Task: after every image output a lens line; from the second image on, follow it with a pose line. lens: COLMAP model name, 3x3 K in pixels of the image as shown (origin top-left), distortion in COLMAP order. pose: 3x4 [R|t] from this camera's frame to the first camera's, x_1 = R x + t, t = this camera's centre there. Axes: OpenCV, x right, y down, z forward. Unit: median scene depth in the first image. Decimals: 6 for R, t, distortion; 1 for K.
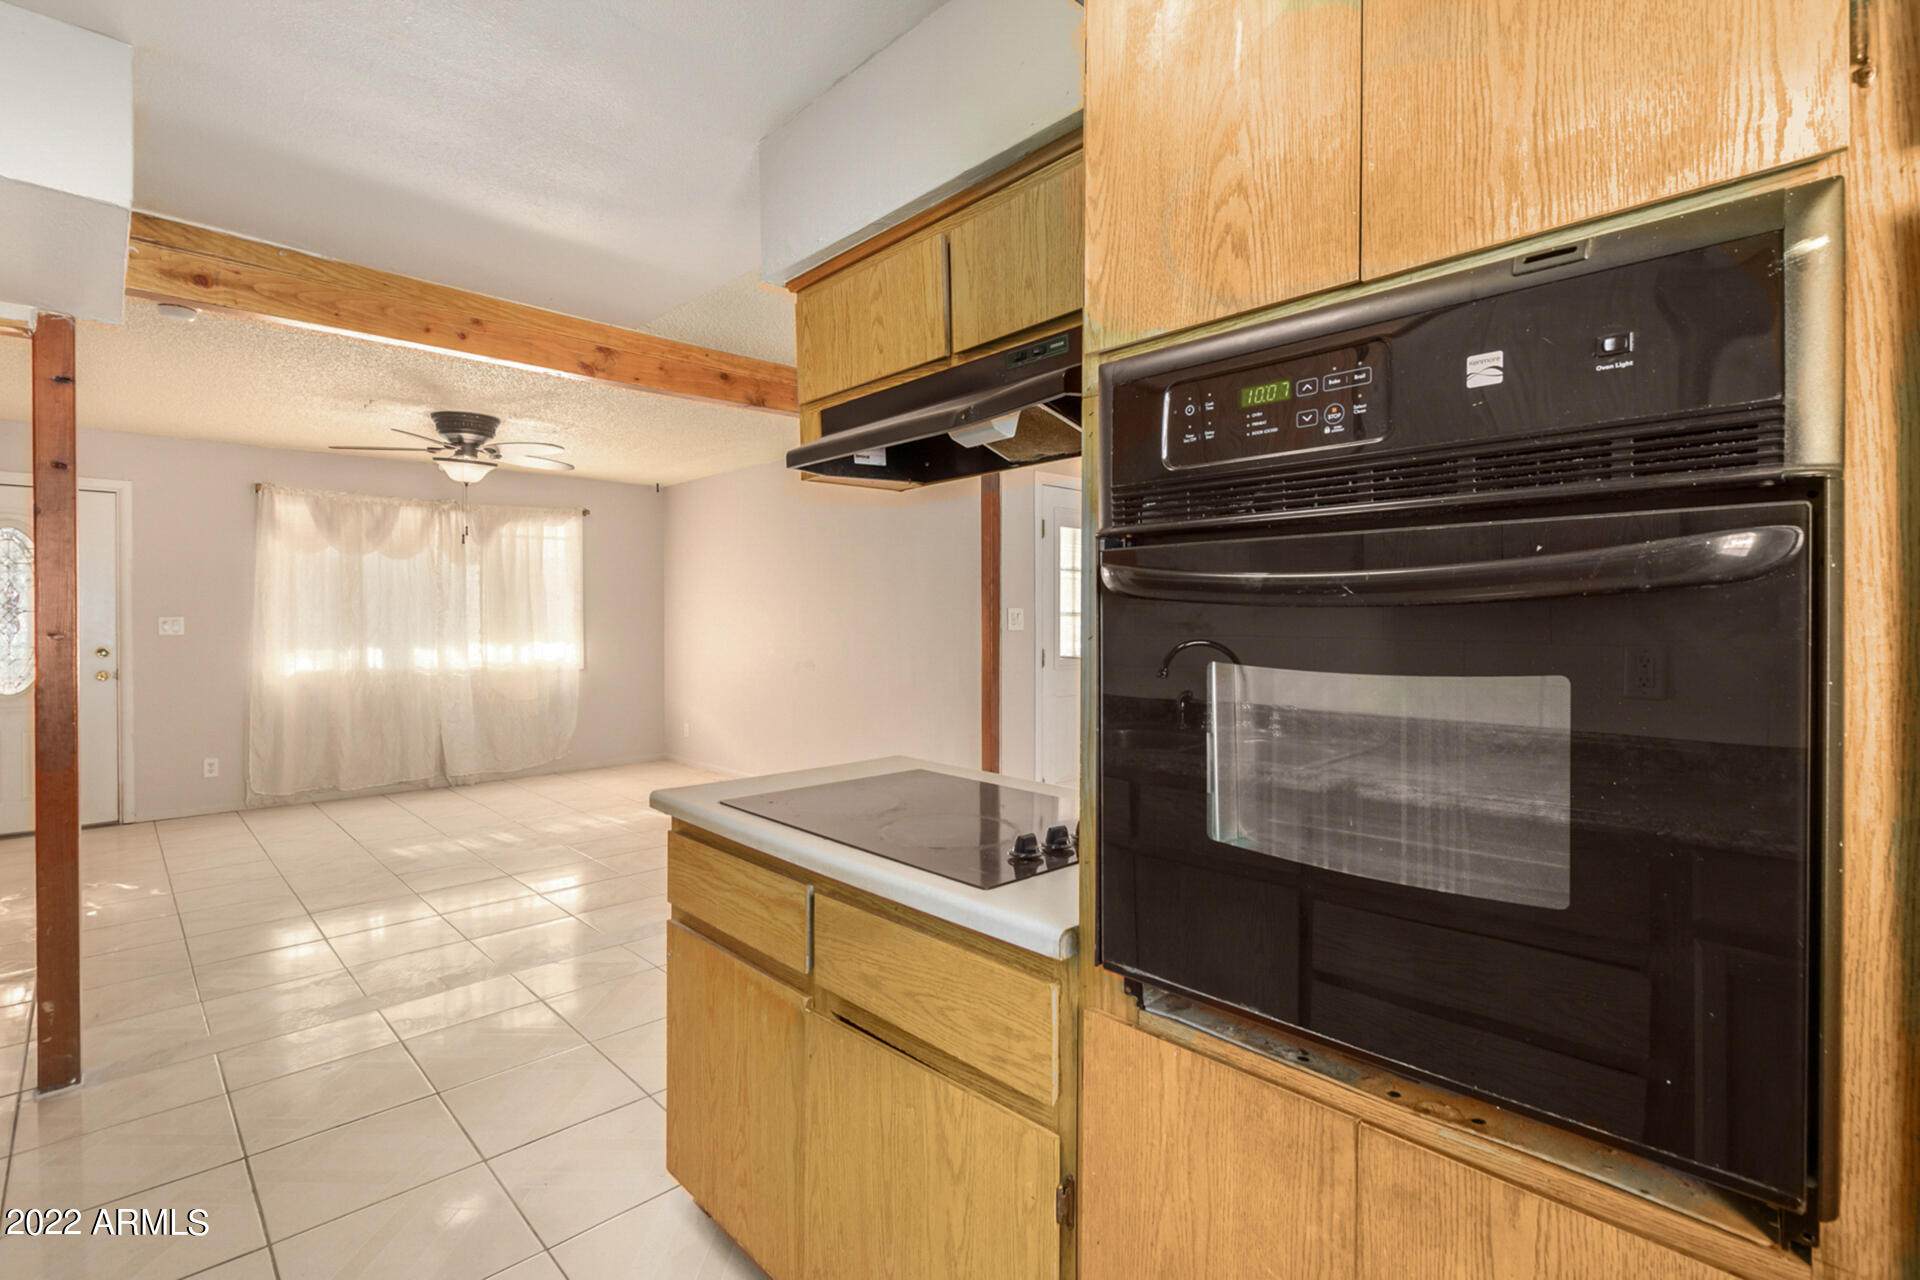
lens RADIAL K [[892.3, 0, 965.7], [0, 892.3, 622.2], [0, 0, 1]] dist [0.010699, -0.001557]
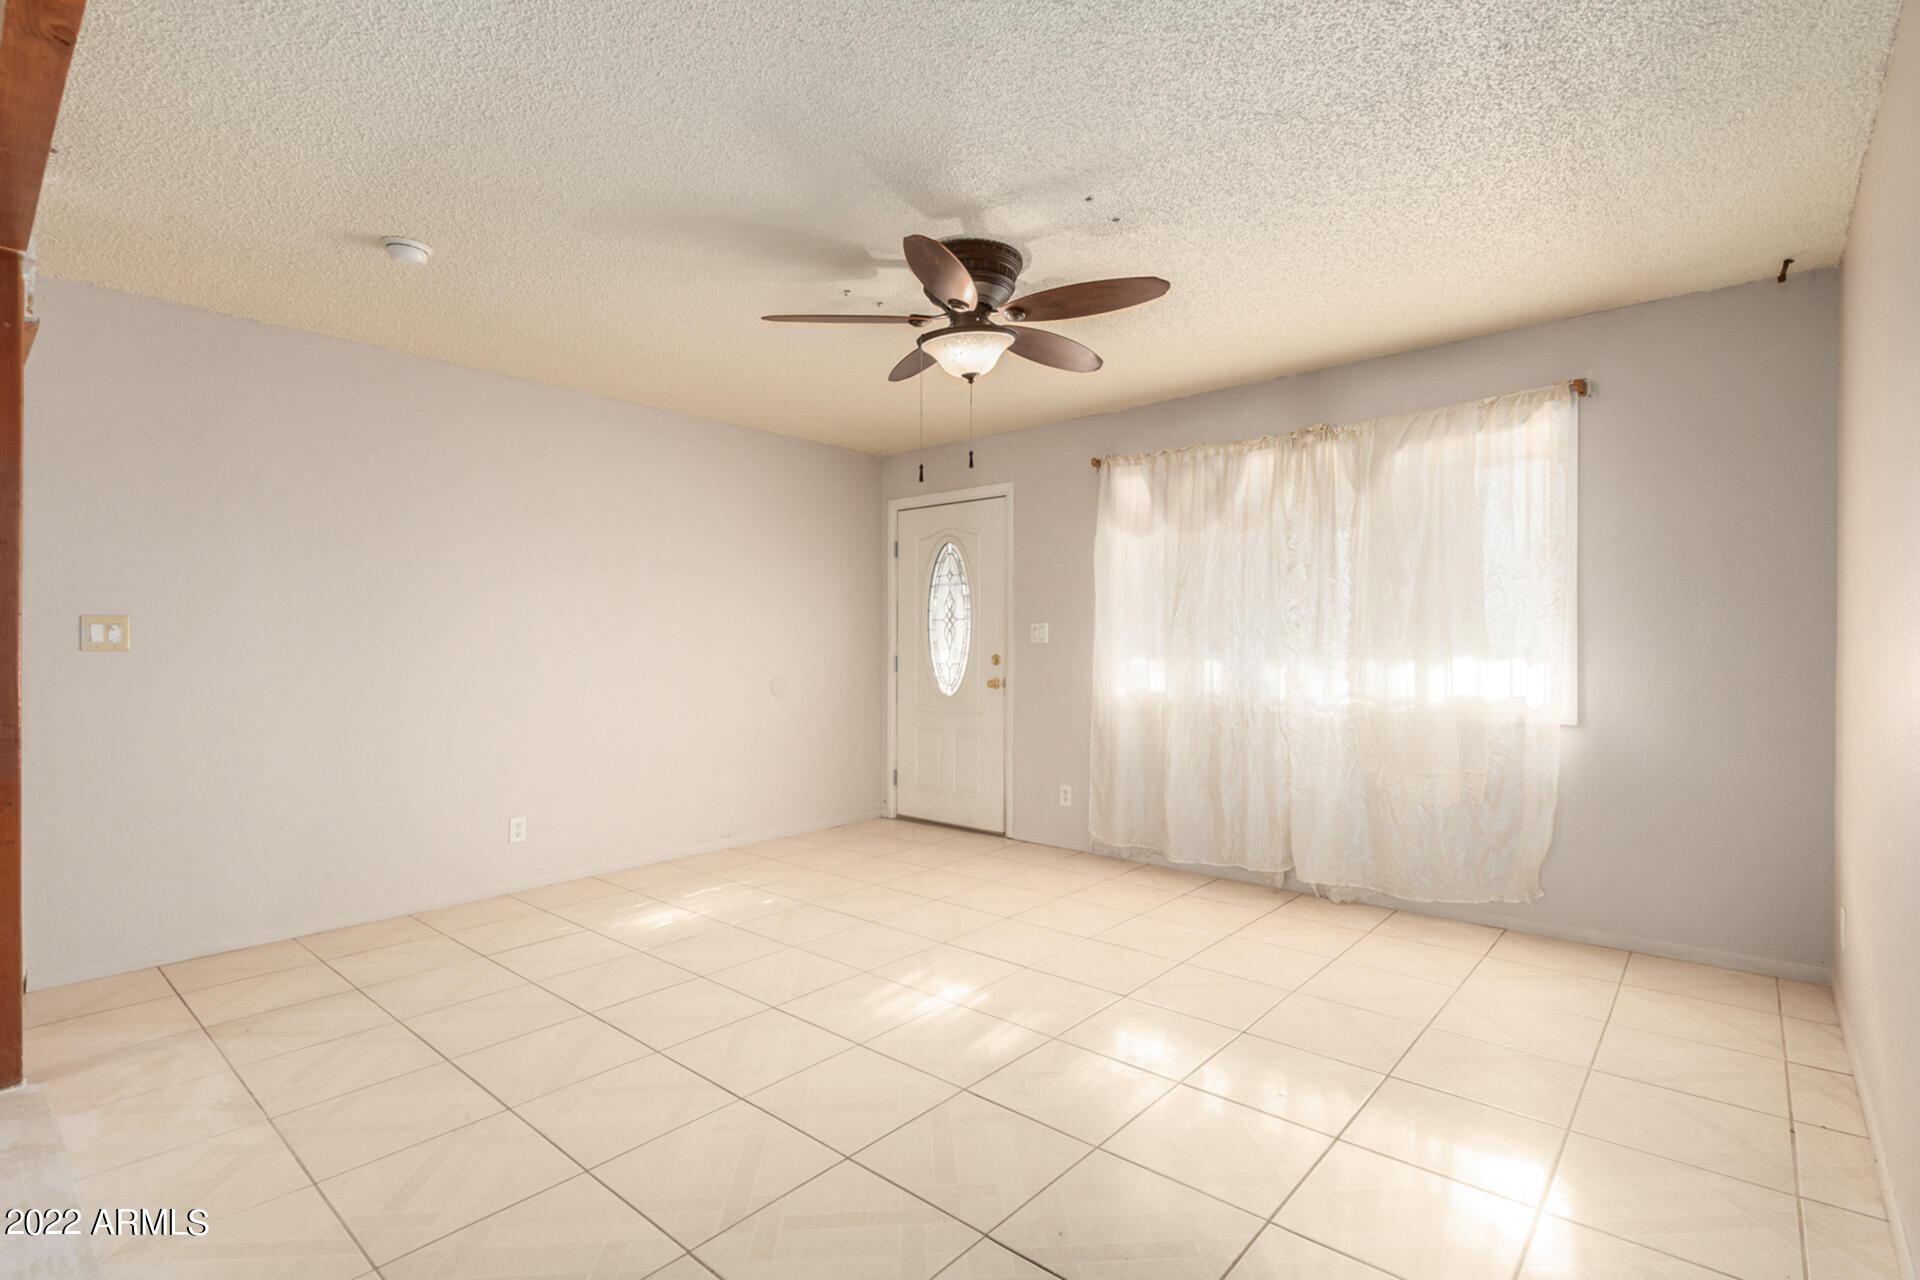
lens RADIAL K [[892.3, 0, 972.2], [0, 892.3, 646.0], [0, 0, 1]] dist [0.010699, -0.001557]
pose [[0.082705, 0.012024, -0.996502, 0.013375], [0.001101, 0.999925, 0.012157, 0.006346], [0.996573, -0.002103, 0.082686, 0.875135]]
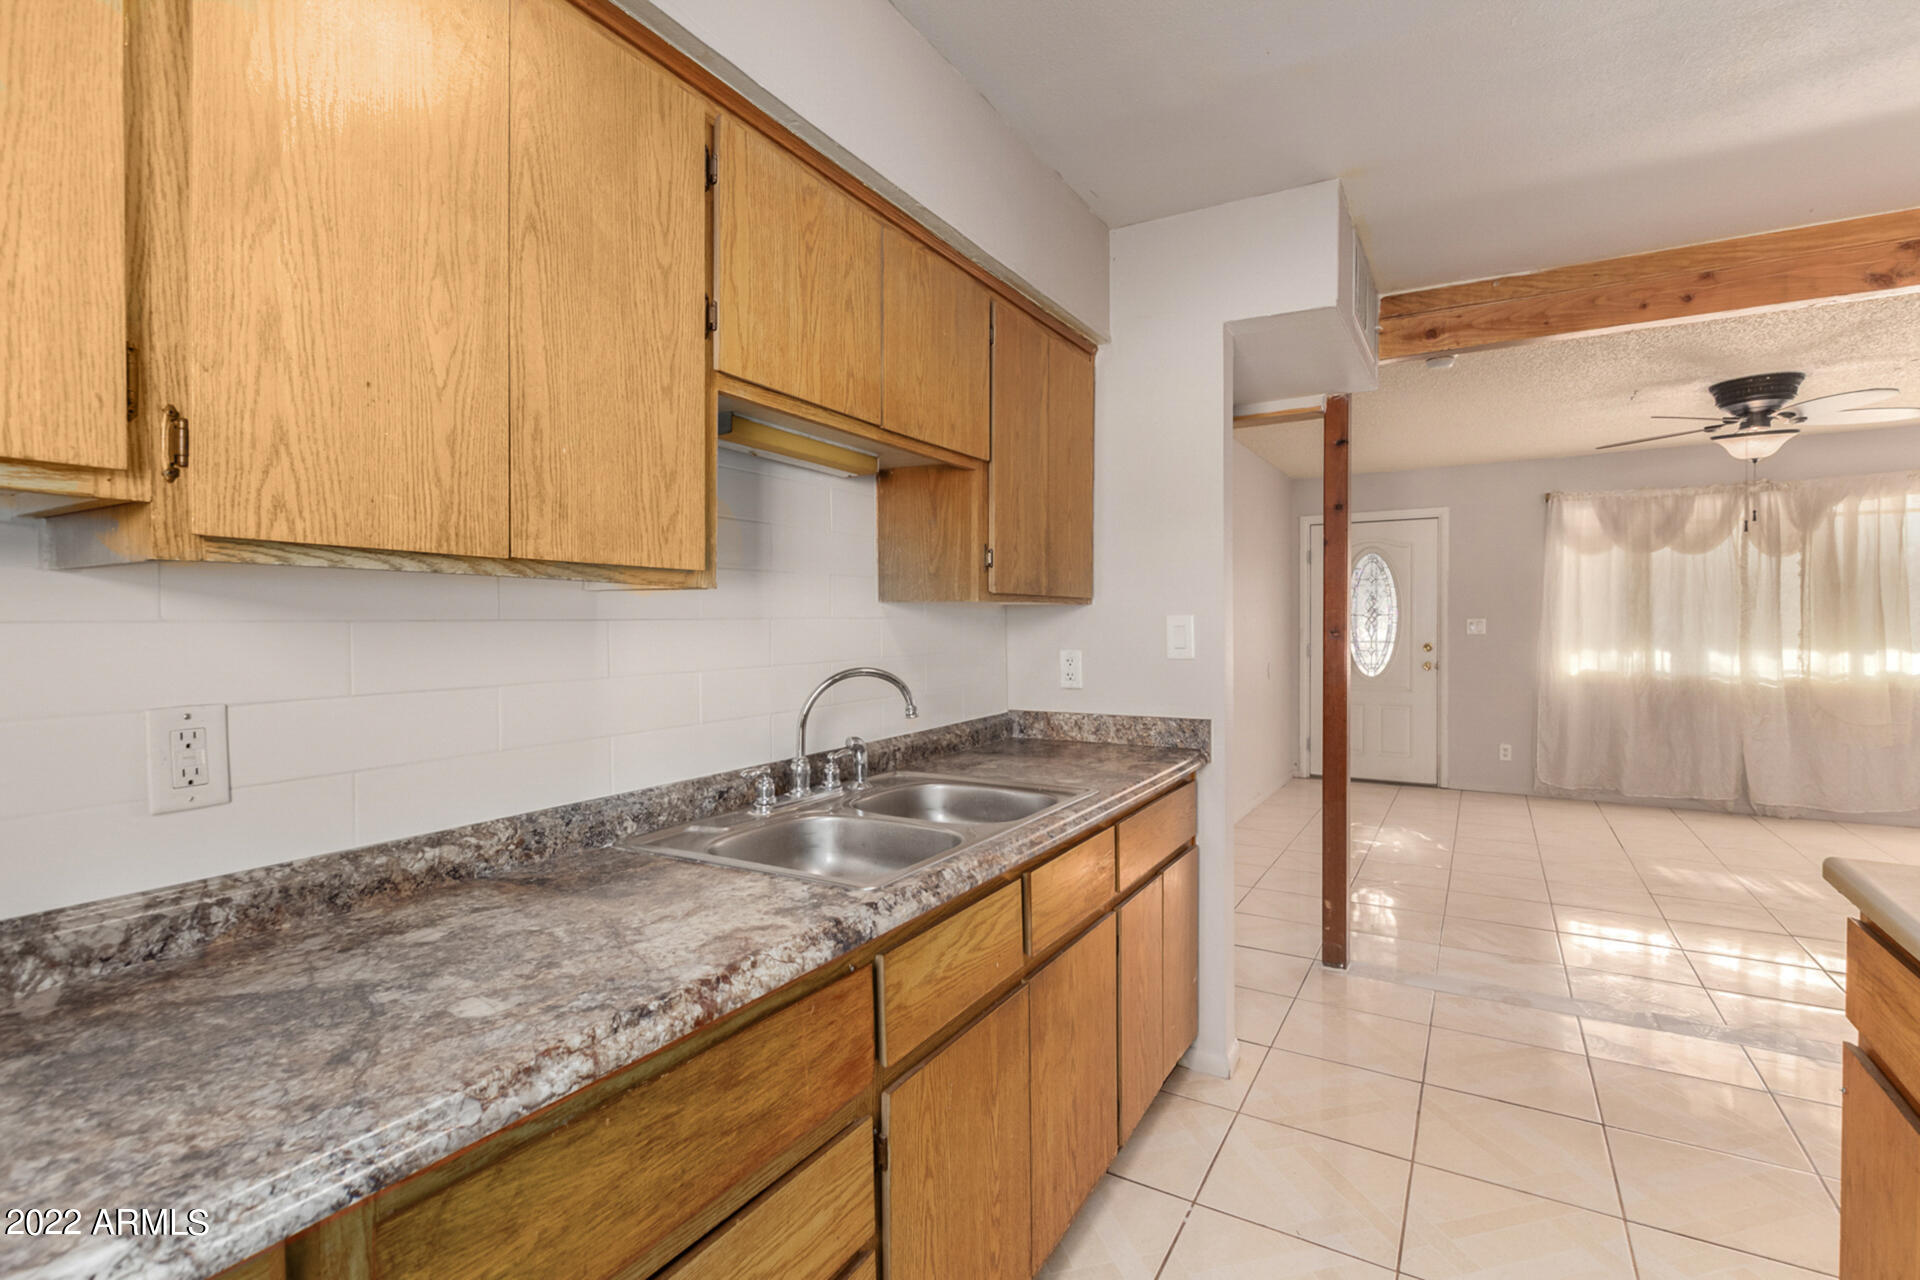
lens RADIAL K [[892.3, 0, 958.9], [0, 892.3, 637.1], [0, 0, 1]] dist [0.010699, -0.001557]
pose [[0.264448, 0.017281, -0.964245, 0.061354], [-0.000915, 0.999843, 0.017668, -0.001597], [0.964399, -0.003790, 0.264423, 0.045597]]
